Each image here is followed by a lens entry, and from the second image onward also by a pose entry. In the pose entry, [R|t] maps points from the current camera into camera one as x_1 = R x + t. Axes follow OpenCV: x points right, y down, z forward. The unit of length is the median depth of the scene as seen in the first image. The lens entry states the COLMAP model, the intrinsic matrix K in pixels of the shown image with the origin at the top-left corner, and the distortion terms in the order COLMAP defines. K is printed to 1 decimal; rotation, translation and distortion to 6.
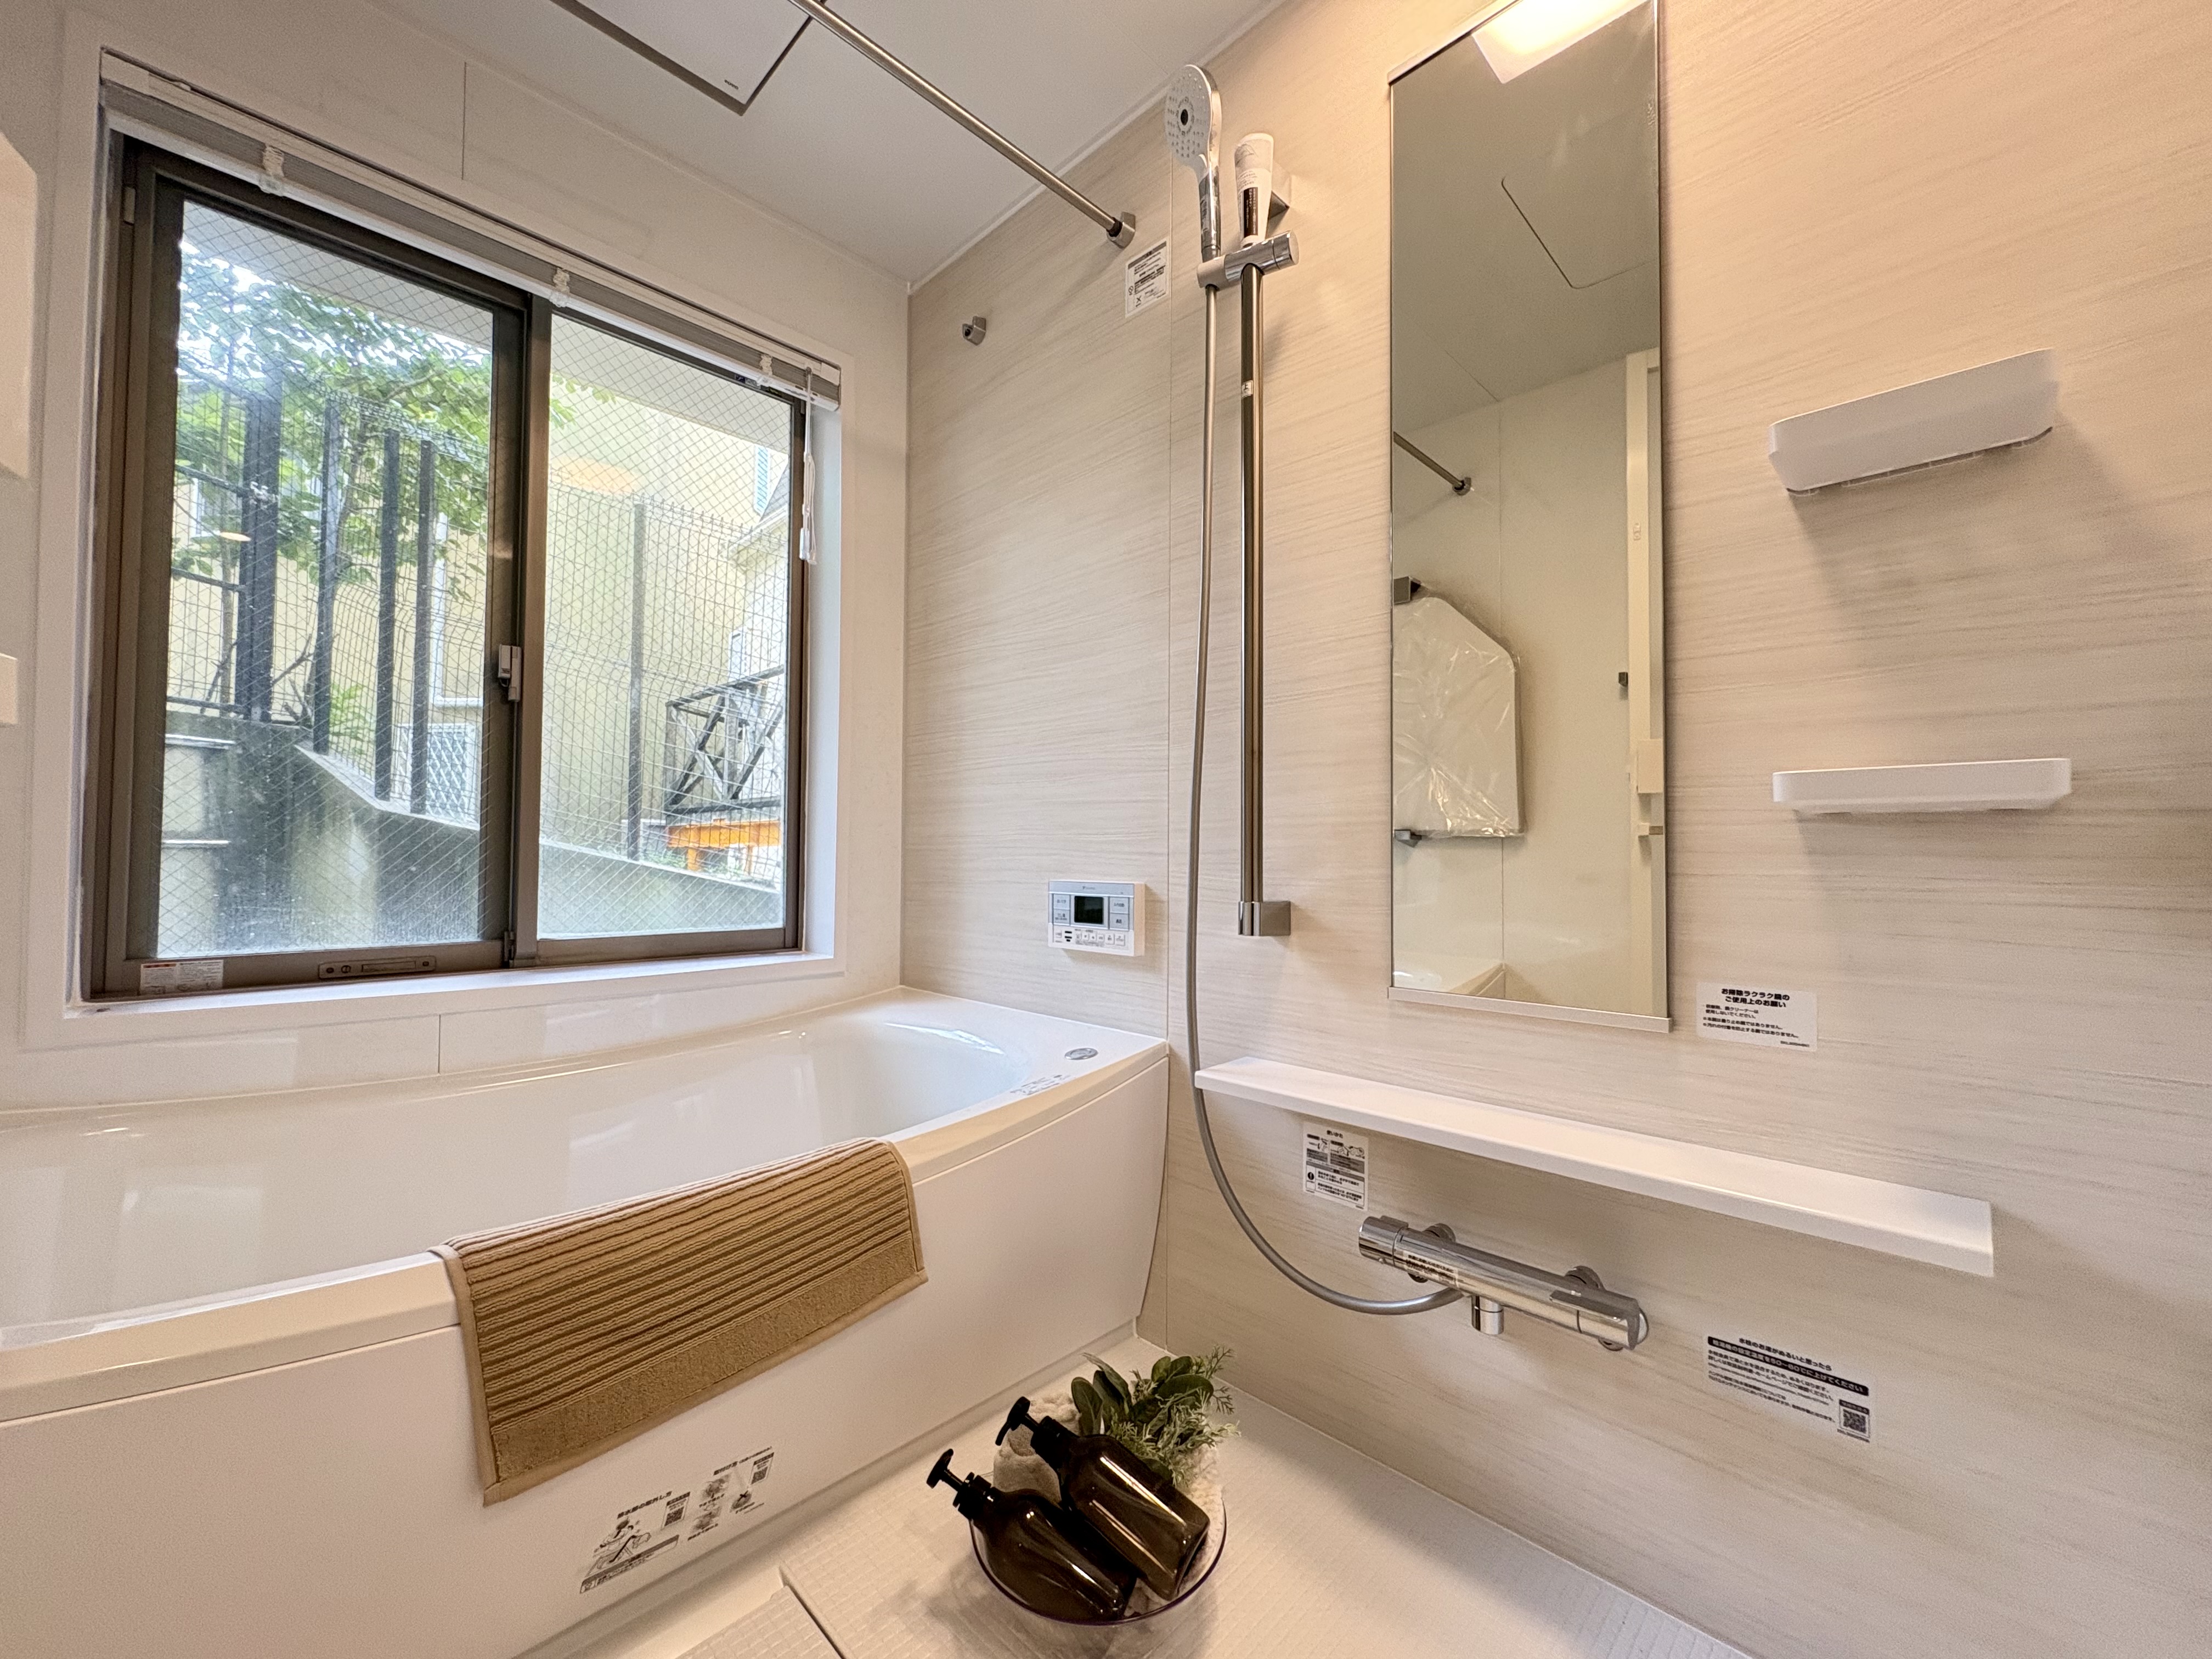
lens RADIAL K [[888.0, 0, 1100.8], [0, 888.0, 834.5], [0, 0, 1]] dist [0.003912, -0.000941]
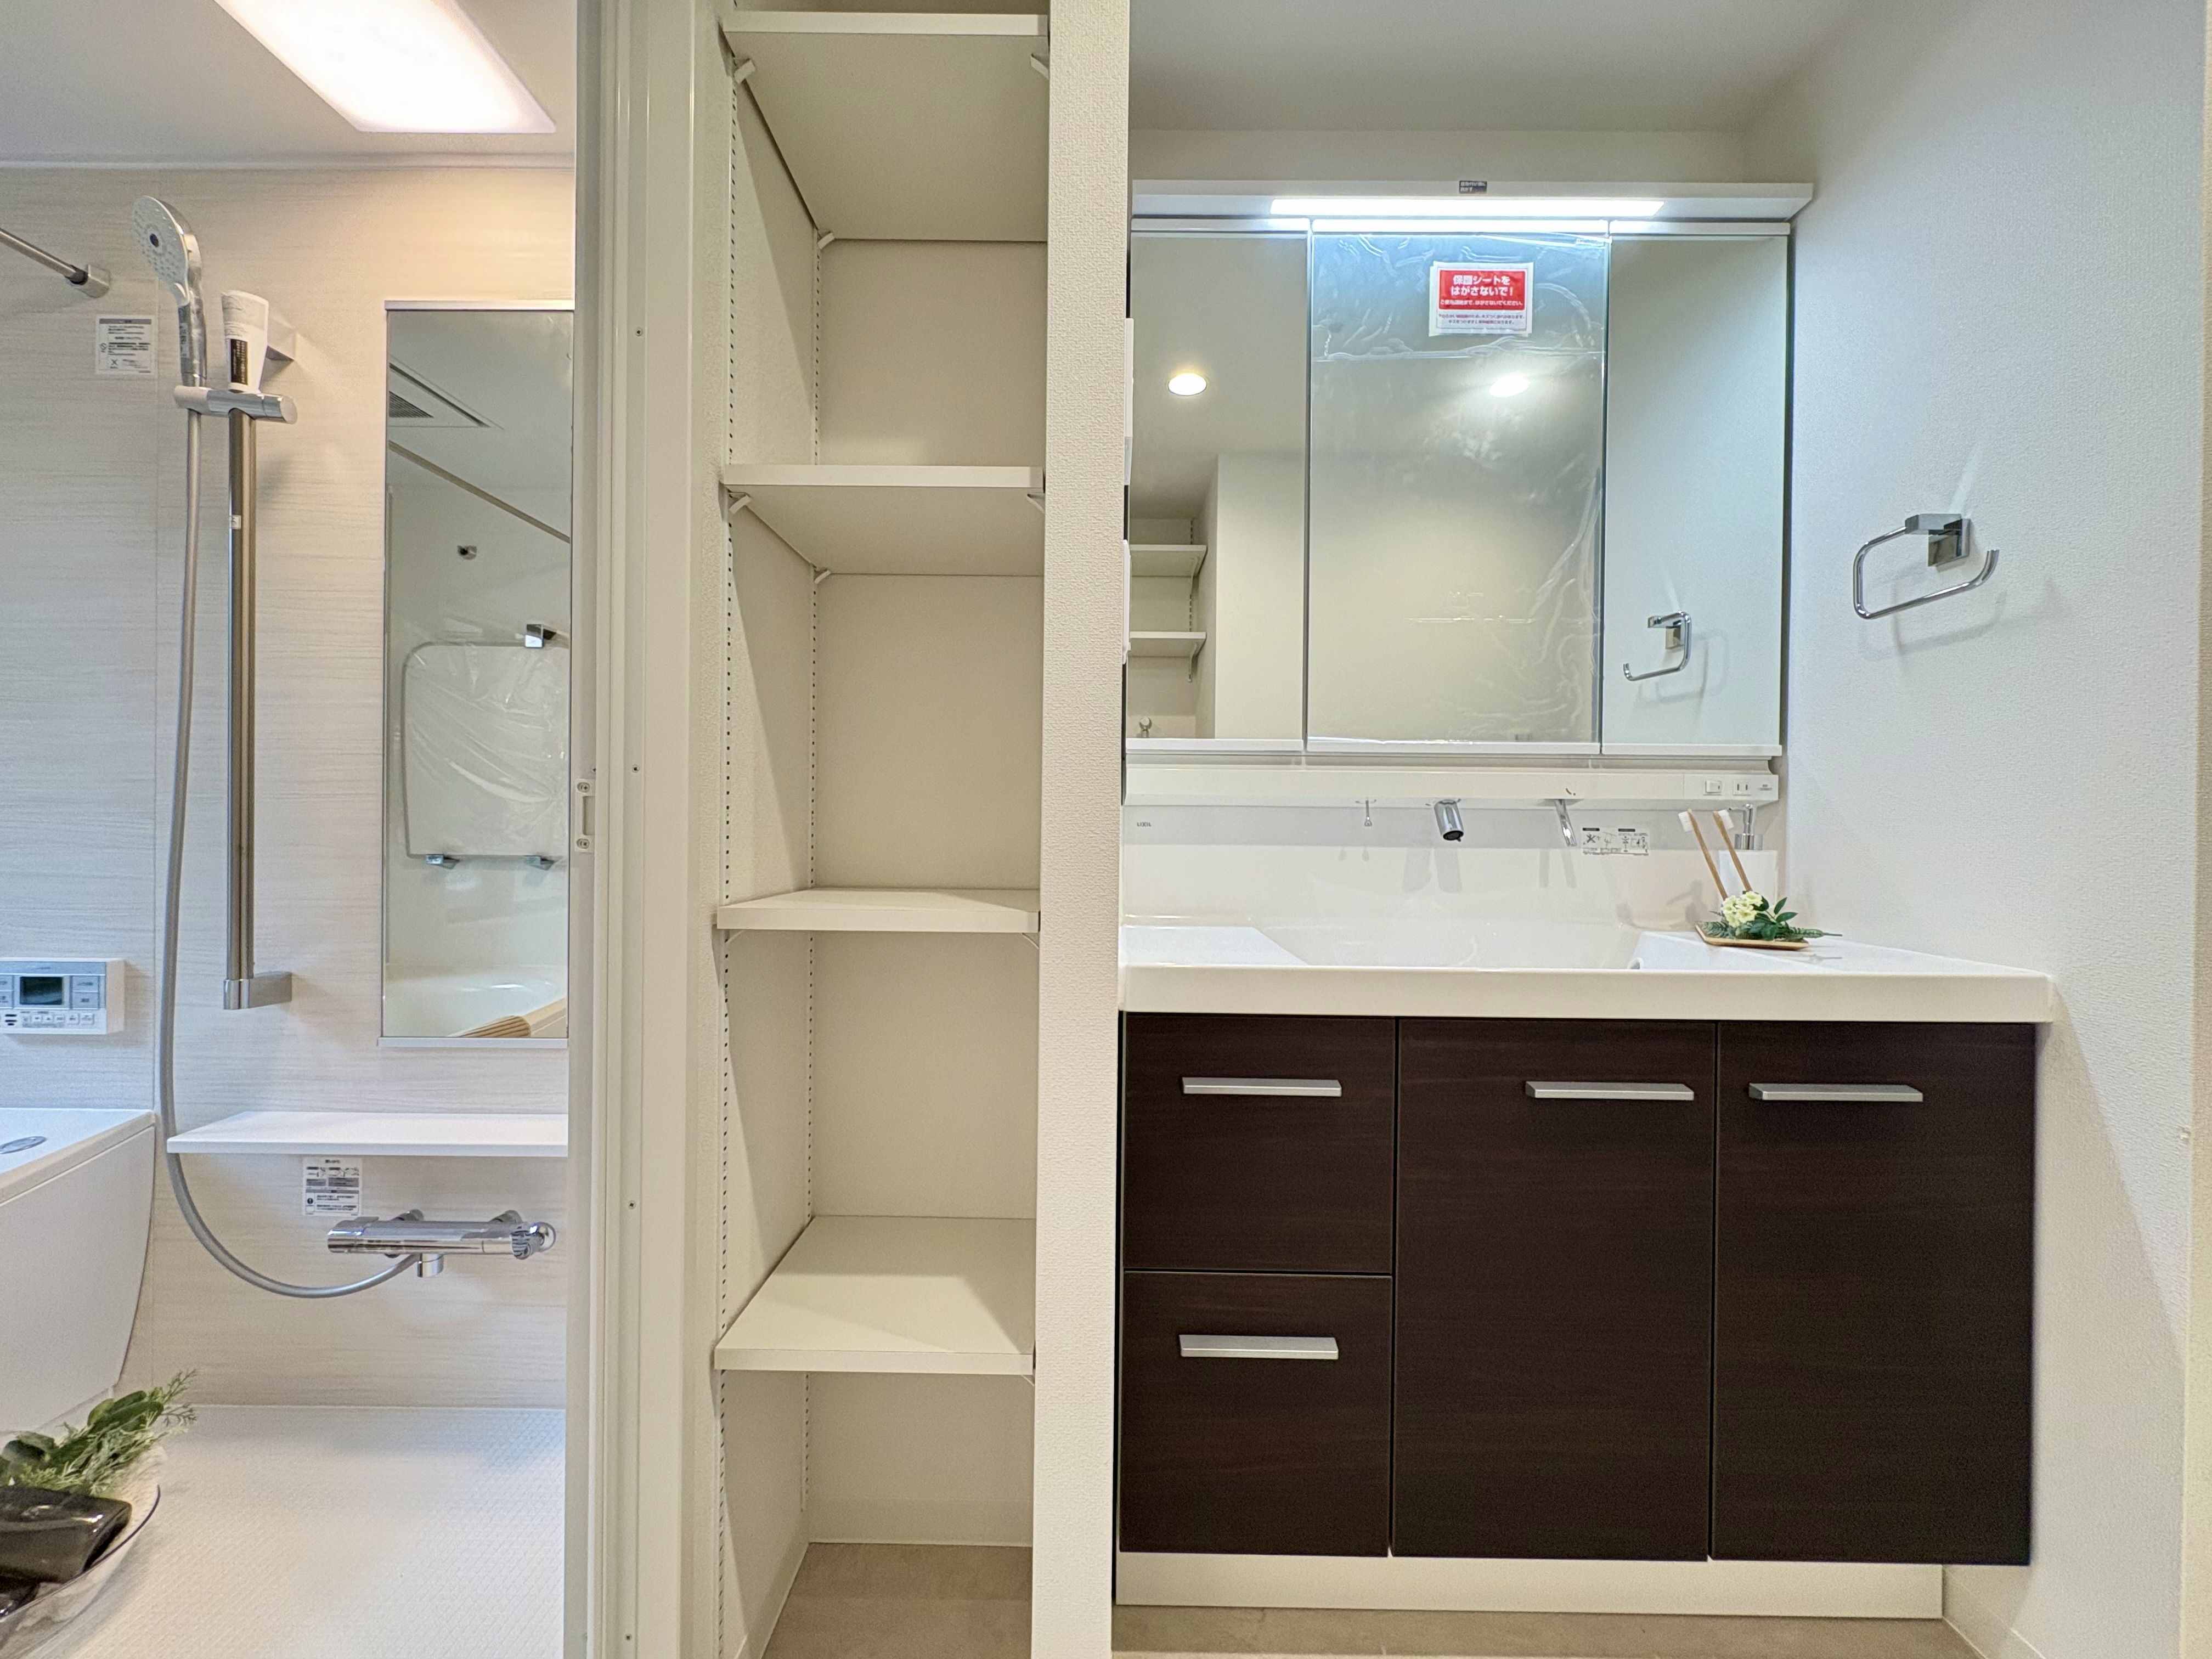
lens RADIAL K [[888.0, 0, 1106.9], [0, 888.0, 830.4], [0, 0, 1]] dist [0.003912, -0.000941]
pose [[0.713202, -0.002954, 0.700953, 0.161560], [-0.021895, 0.999409, 0.026490, -0.168332], [-0.700617, -0.034240, 0.712716, -0.584080]]
